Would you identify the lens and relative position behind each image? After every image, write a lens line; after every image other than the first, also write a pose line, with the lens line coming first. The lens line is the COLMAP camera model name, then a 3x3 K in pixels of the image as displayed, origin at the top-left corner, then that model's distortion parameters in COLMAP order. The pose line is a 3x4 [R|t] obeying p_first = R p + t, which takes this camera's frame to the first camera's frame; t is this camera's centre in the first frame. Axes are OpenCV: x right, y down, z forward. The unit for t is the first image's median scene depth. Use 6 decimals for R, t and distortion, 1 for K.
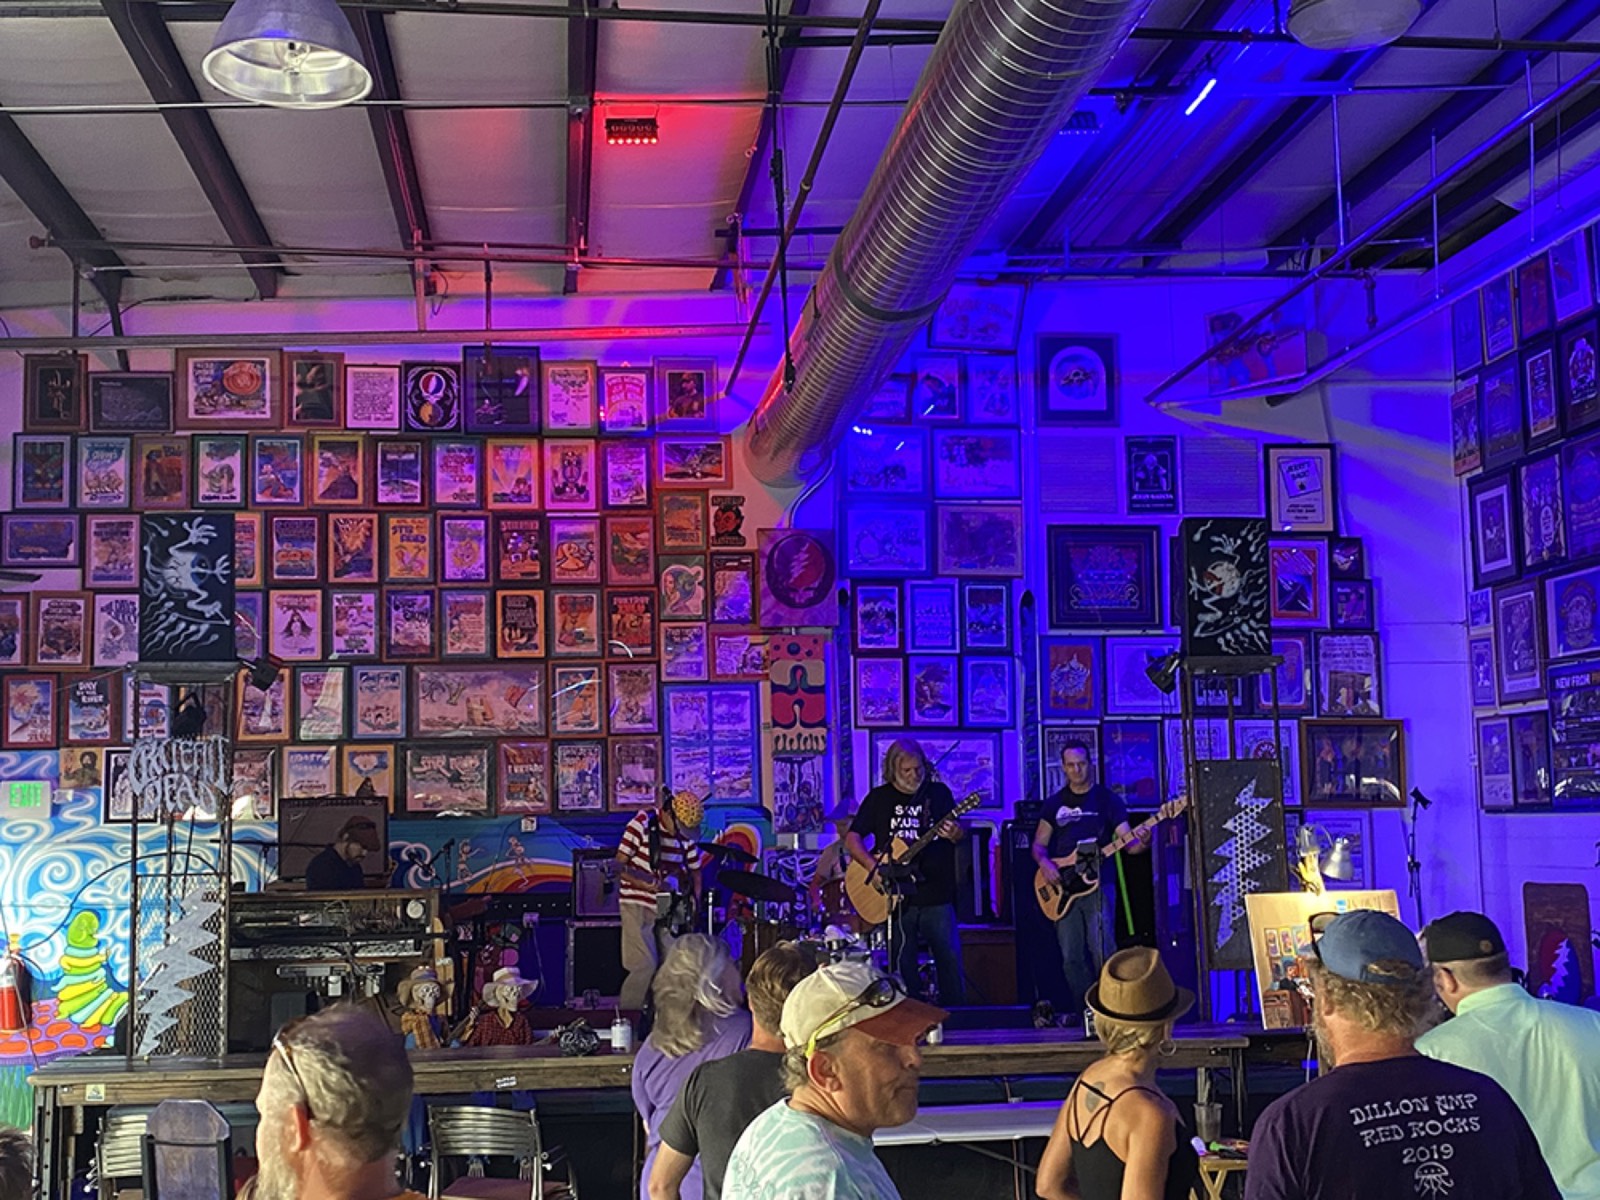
lens RADIAL K [[2004.0, 0, 800.0], [0, 2004.0, 600.0], [0, 0, 1]] dist [0.212866, -0.450763]
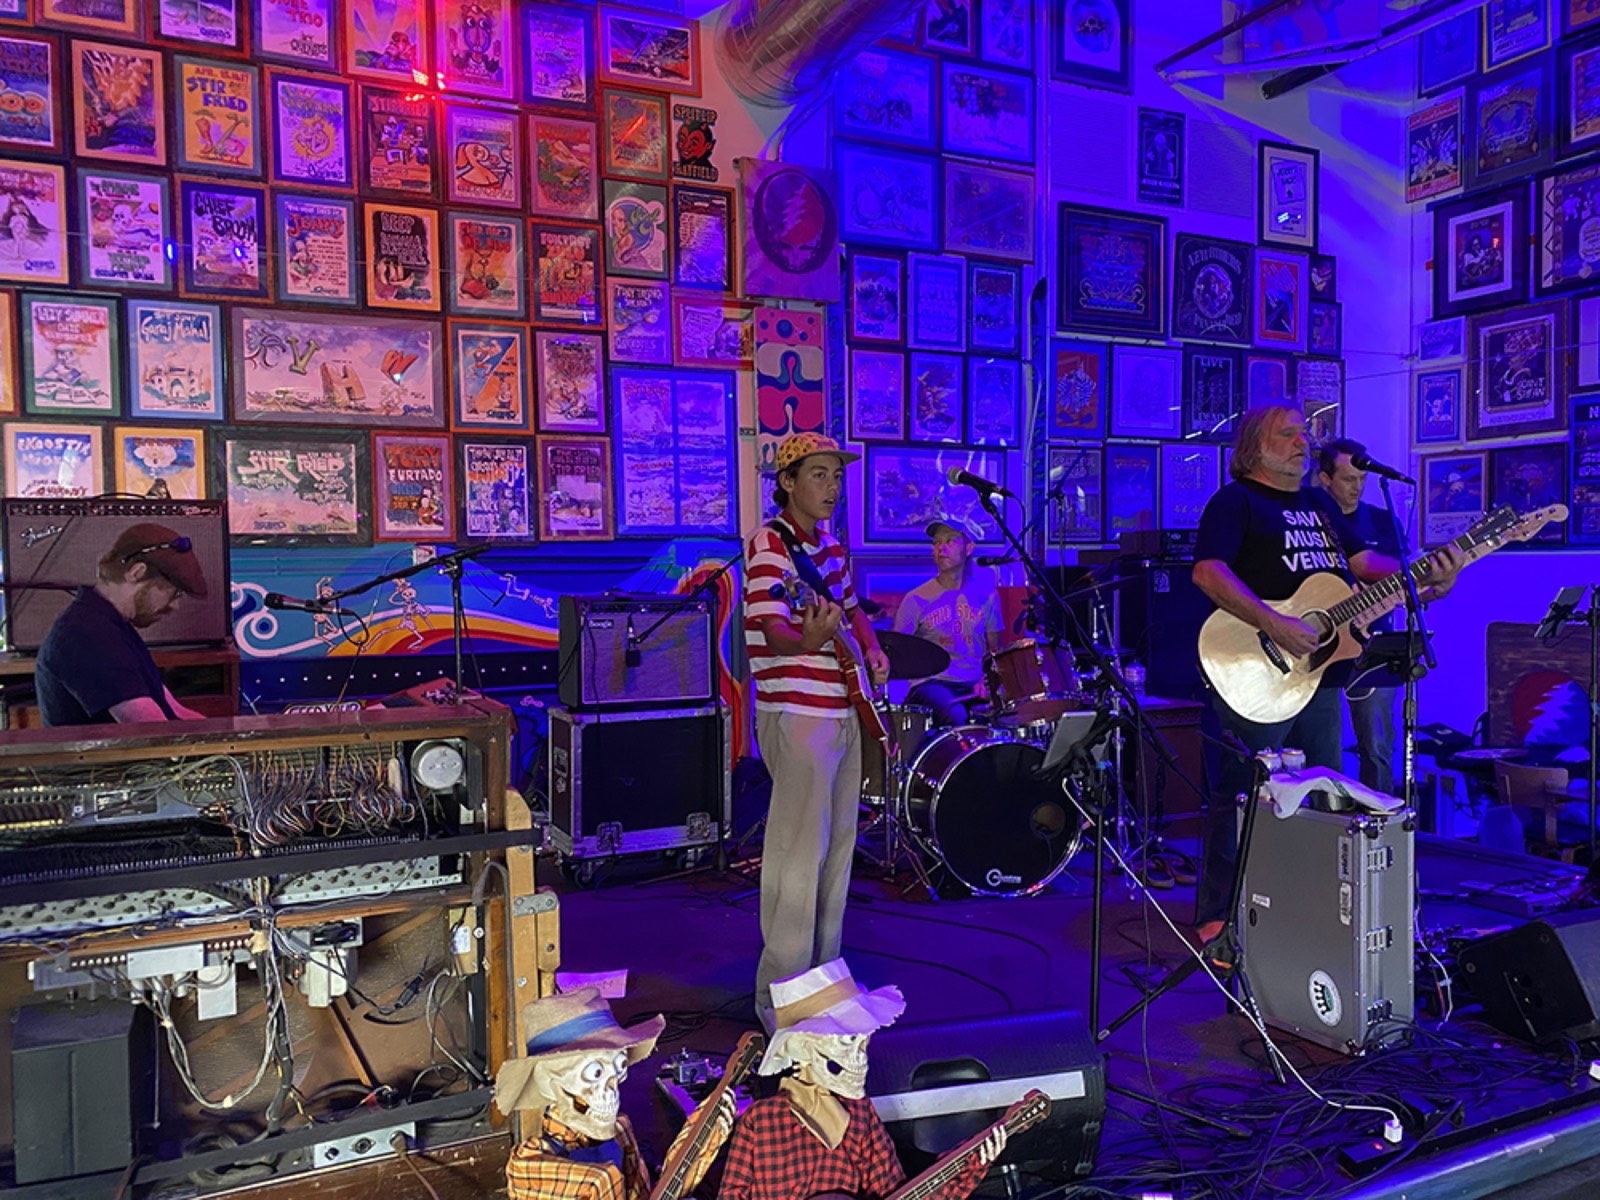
lens RADIAL K [[1219.9, 0, 805.3], [0, 1219.9, 598.6], [0, 0, 1]] dist [0.005698, 0.004299]
pose [[0.944941, -0.002909, 0.327228, -0.146112], [-0.041761, 0.990713, 0.129400, 0.065829], [-0.324565, -0.135940, 0.936044, 0.564195]]
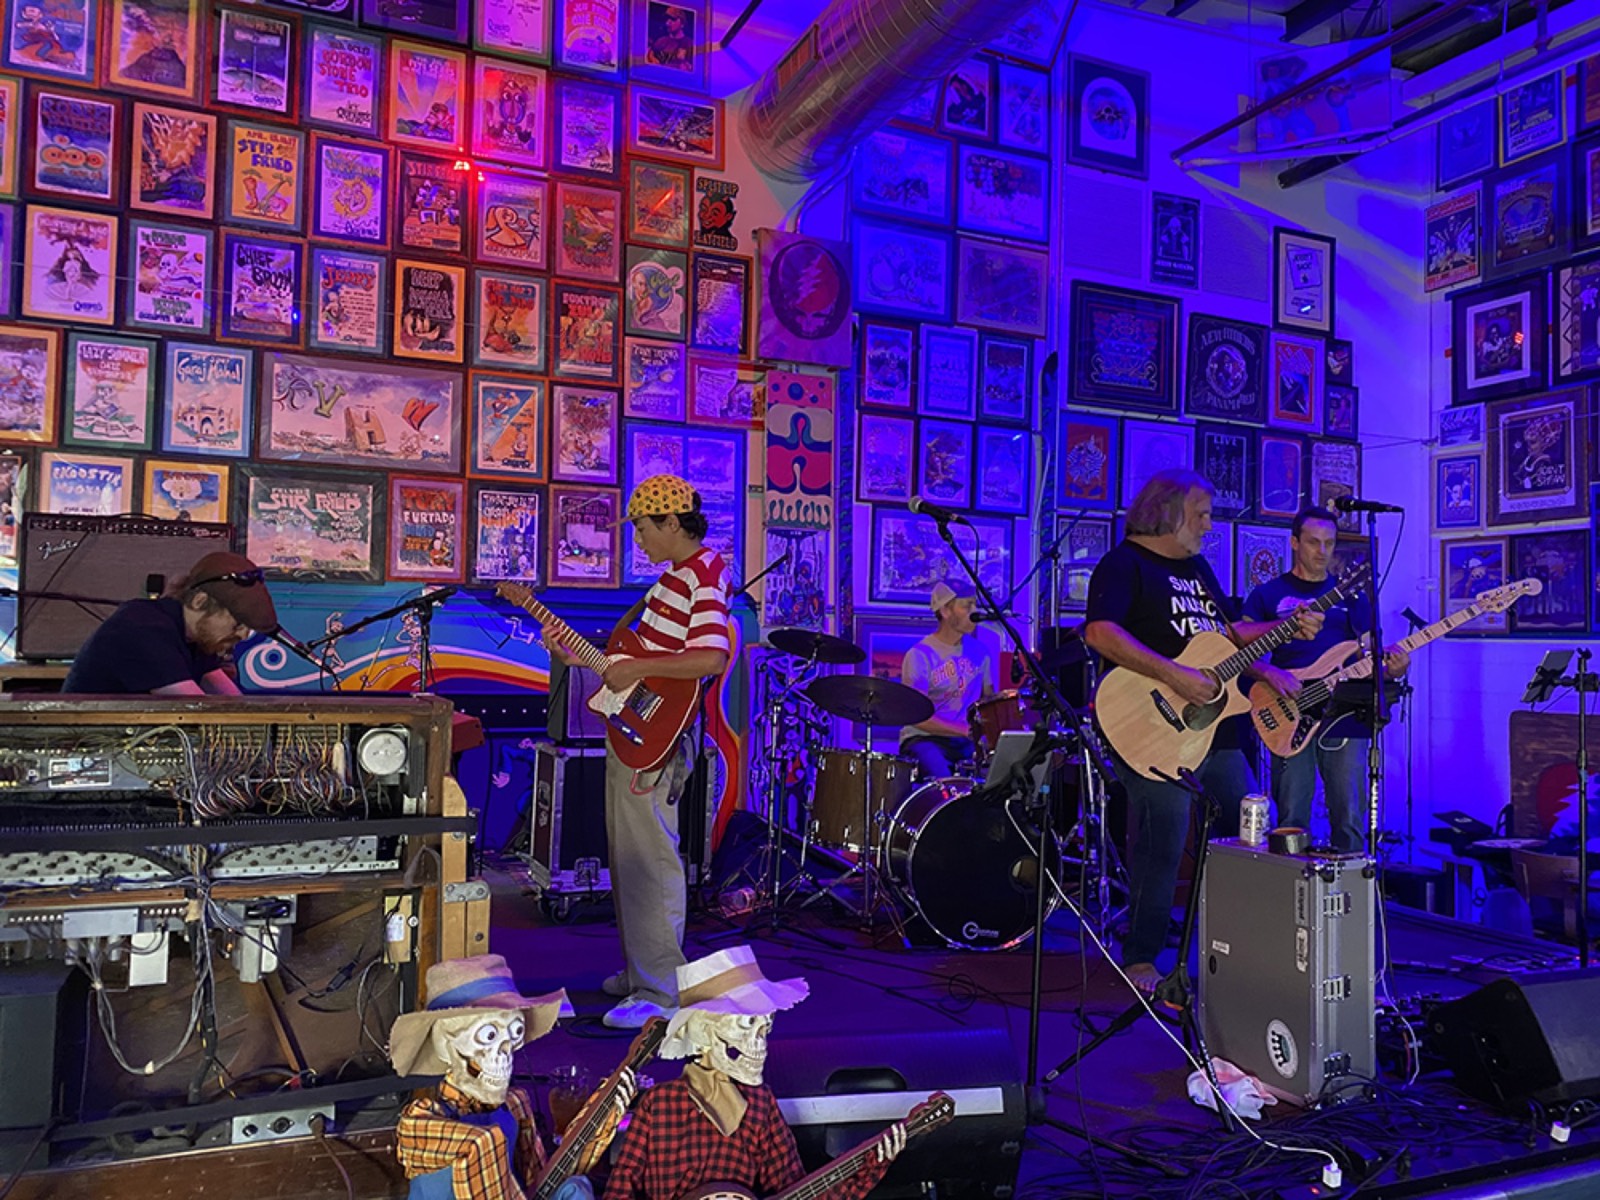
lens RADIAL K [[1217.3, 0, 792.6], [0, 1217.3, 585.9], [0, 0, 1]] dist [0.013244, -0.006813]
pose [[0.957088, 0.055275, 0.284477, -0.133972], [-0.072949, 0.995984, 0.051905, 0.075588], [-0.280465, -0.070430, 0.957277, 0.554640]]
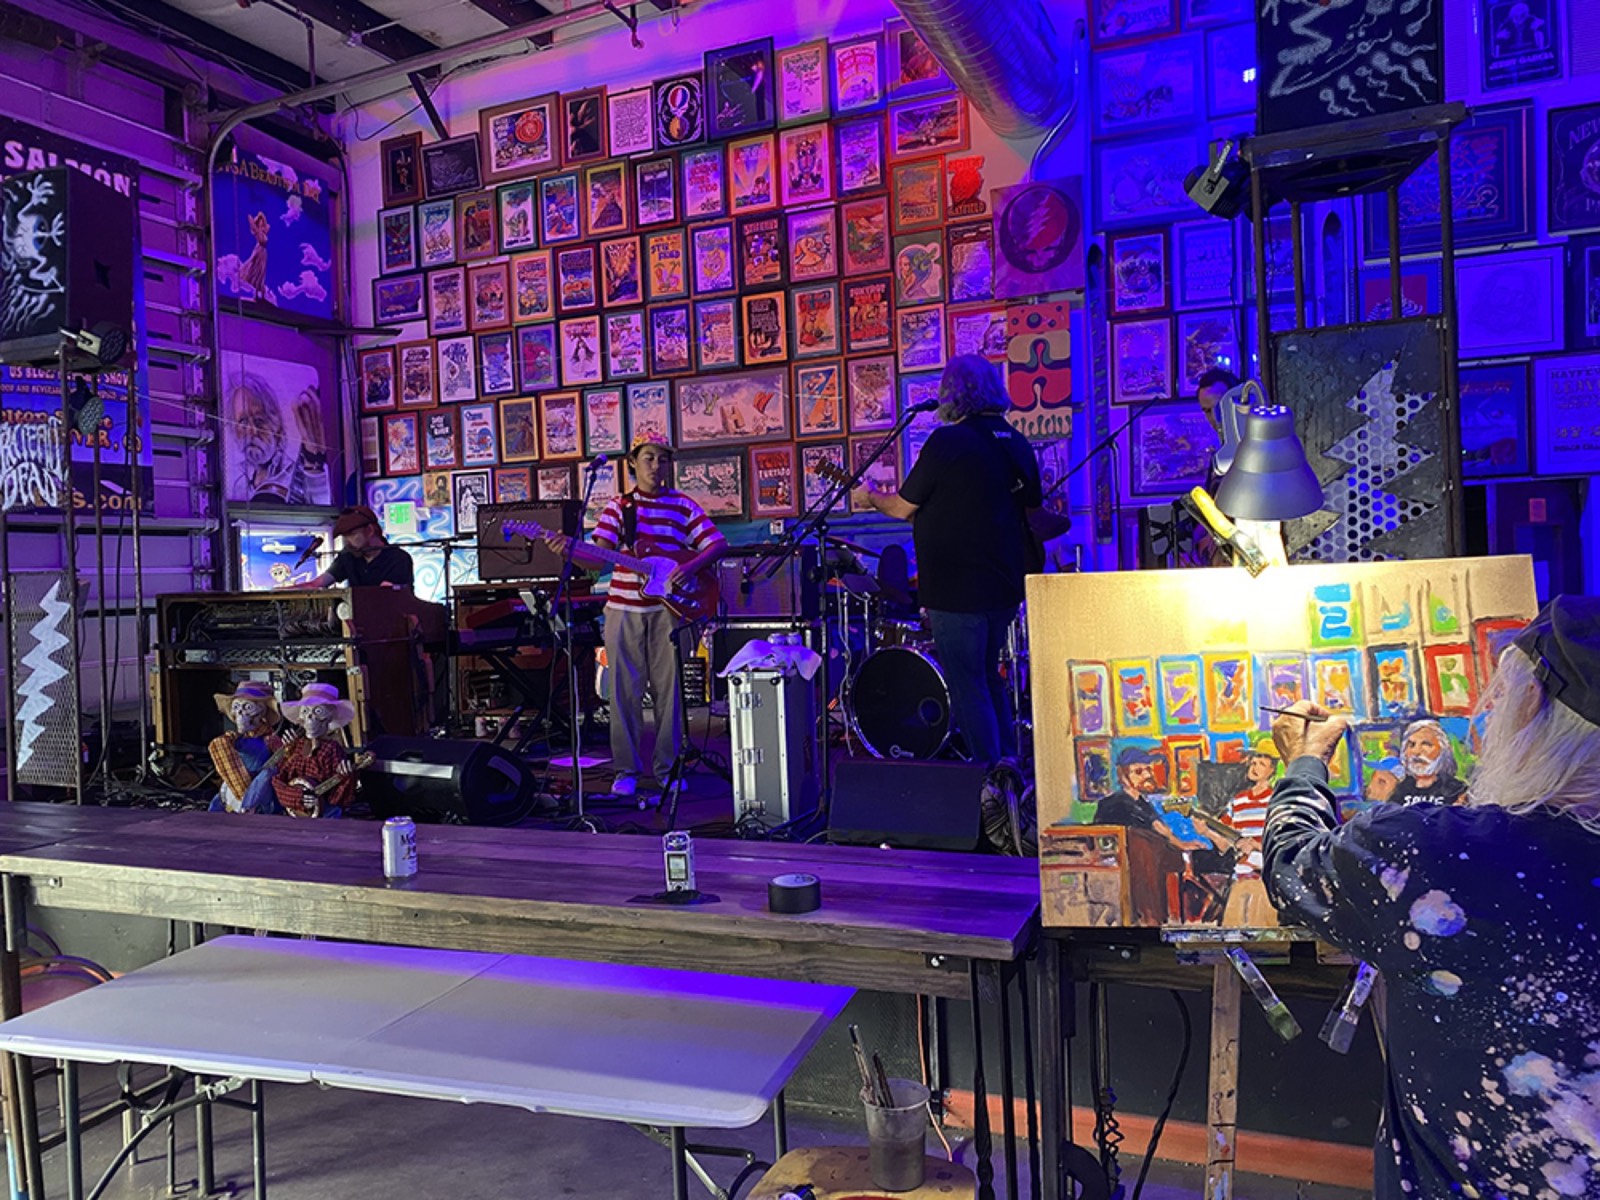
lens RADIAL K [[1232.7, 0, 796.3], [0, 1232.7, 591.5], [0, 0, 1]] dist [0.052407, -0.072848]
pose [[0.861868, -0.009541, -0.507043, 0.183128], [0.079205, 0.990086, 0.116002, 0.071370], [0.500909, -0.140139, 0.854079, 0.469548]]
